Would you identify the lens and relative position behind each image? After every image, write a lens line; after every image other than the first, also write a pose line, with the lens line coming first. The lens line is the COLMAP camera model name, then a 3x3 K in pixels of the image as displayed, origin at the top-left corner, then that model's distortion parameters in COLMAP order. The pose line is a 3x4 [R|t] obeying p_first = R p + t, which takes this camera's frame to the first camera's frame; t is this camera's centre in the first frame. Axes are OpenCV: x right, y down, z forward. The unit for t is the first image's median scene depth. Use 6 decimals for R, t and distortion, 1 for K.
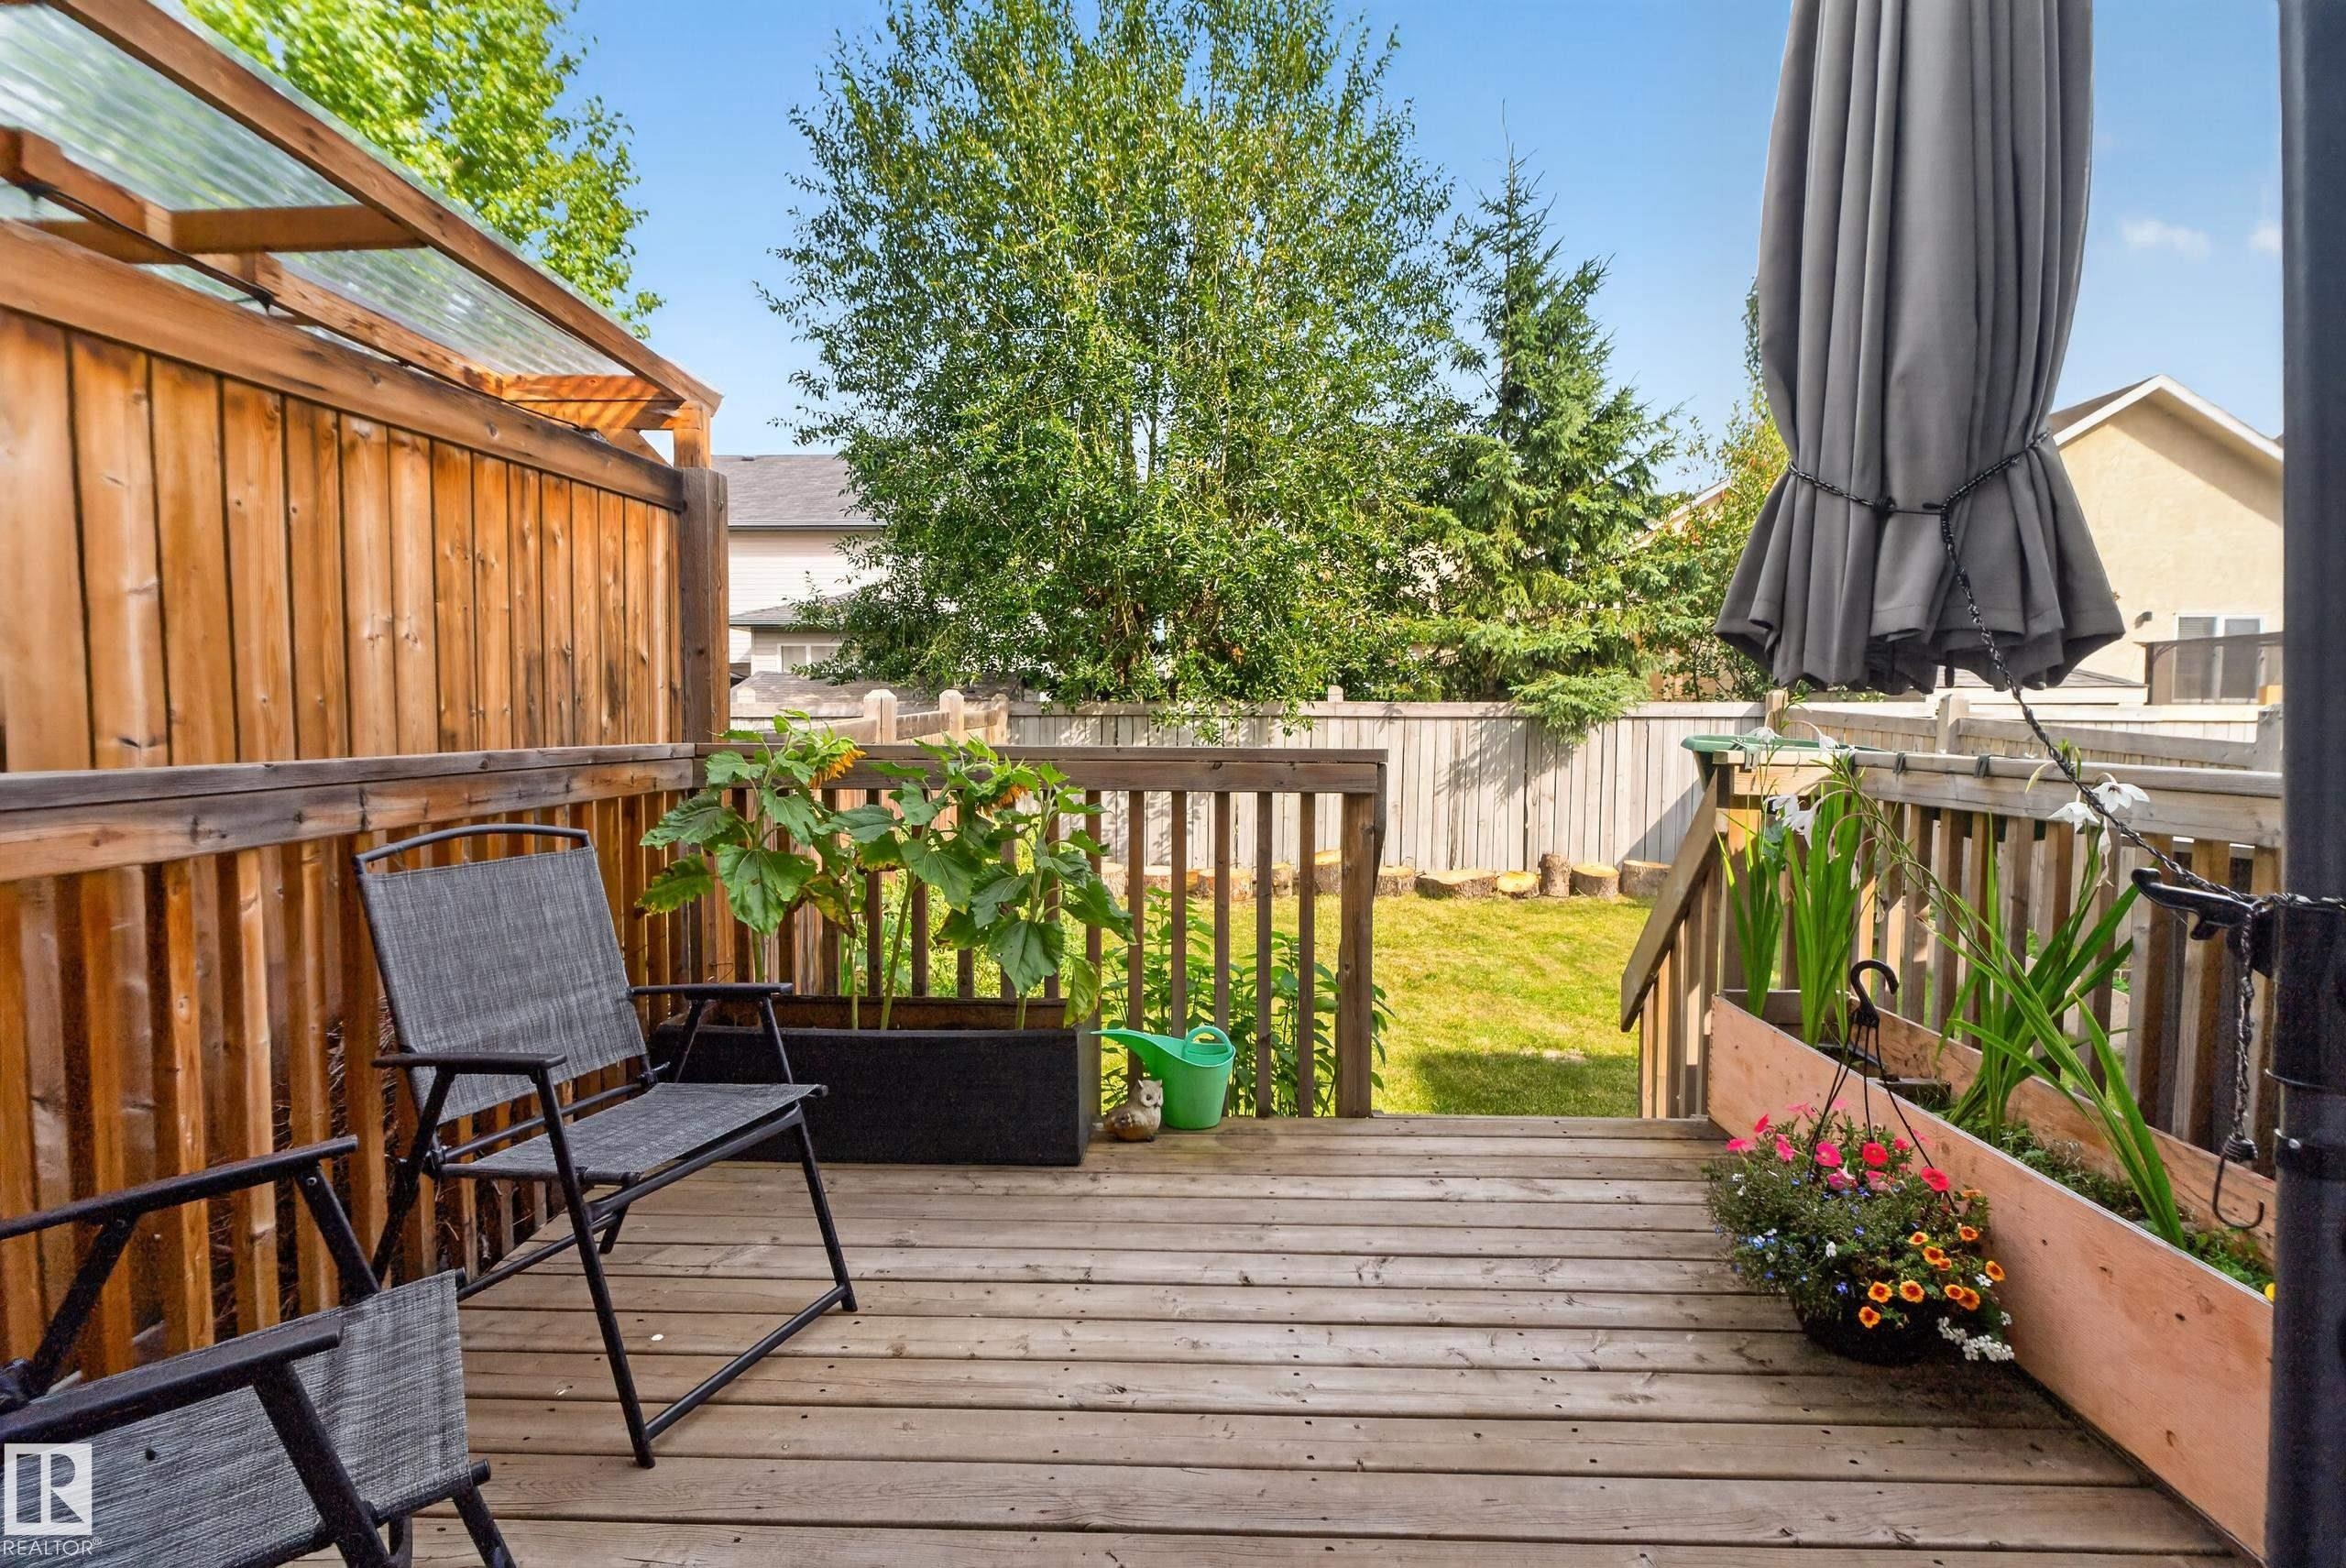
lens RADIAL K [[1216.5, 0, 1169.8], [0, 1216.5, 781.4], [0, 0, 1]] dist [0.002387, 0.001737]
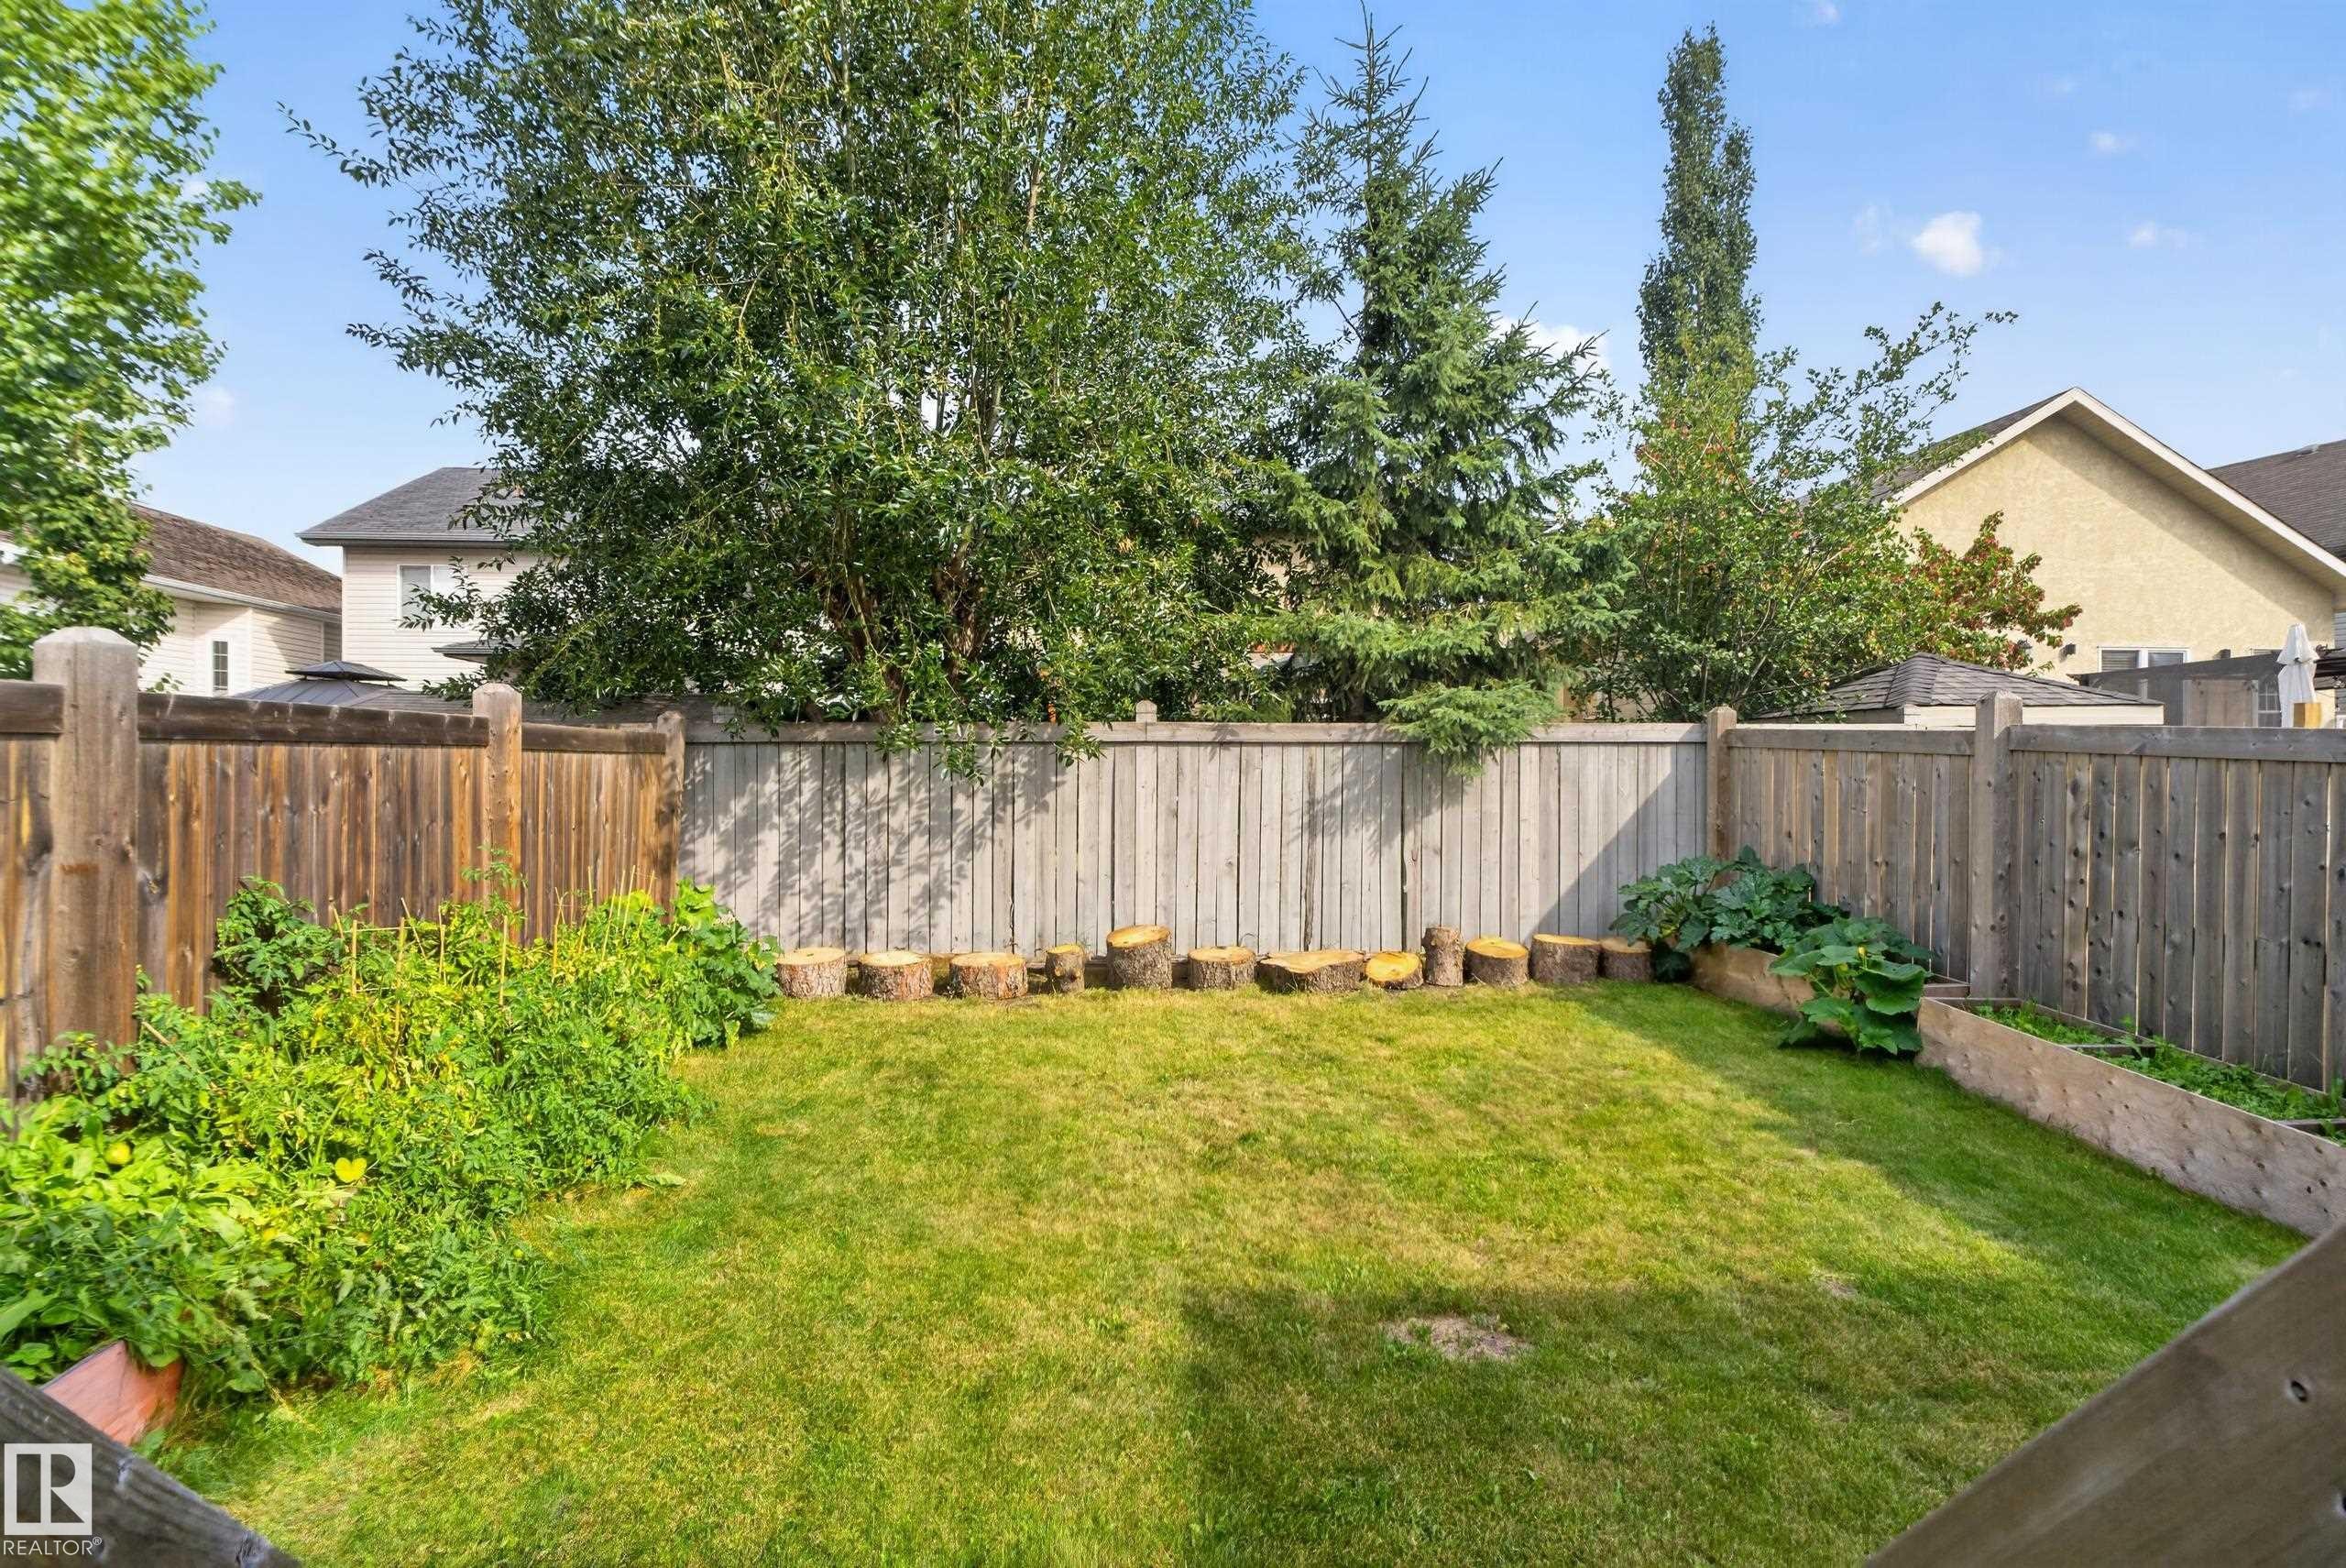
lens RADIAL K [[1216.5, 0, 1173.4], [0, 1216.5, 787.0], [0, 0, 1]] dist [0.002387, 0.001737]
pose [[0.995848, -0.005396, 0.090877, 0.085015], [0.009620, 0.998890, -0.046104, 0.007247], [-0.090527, 0.046787, 0.994794, 0.269915]]
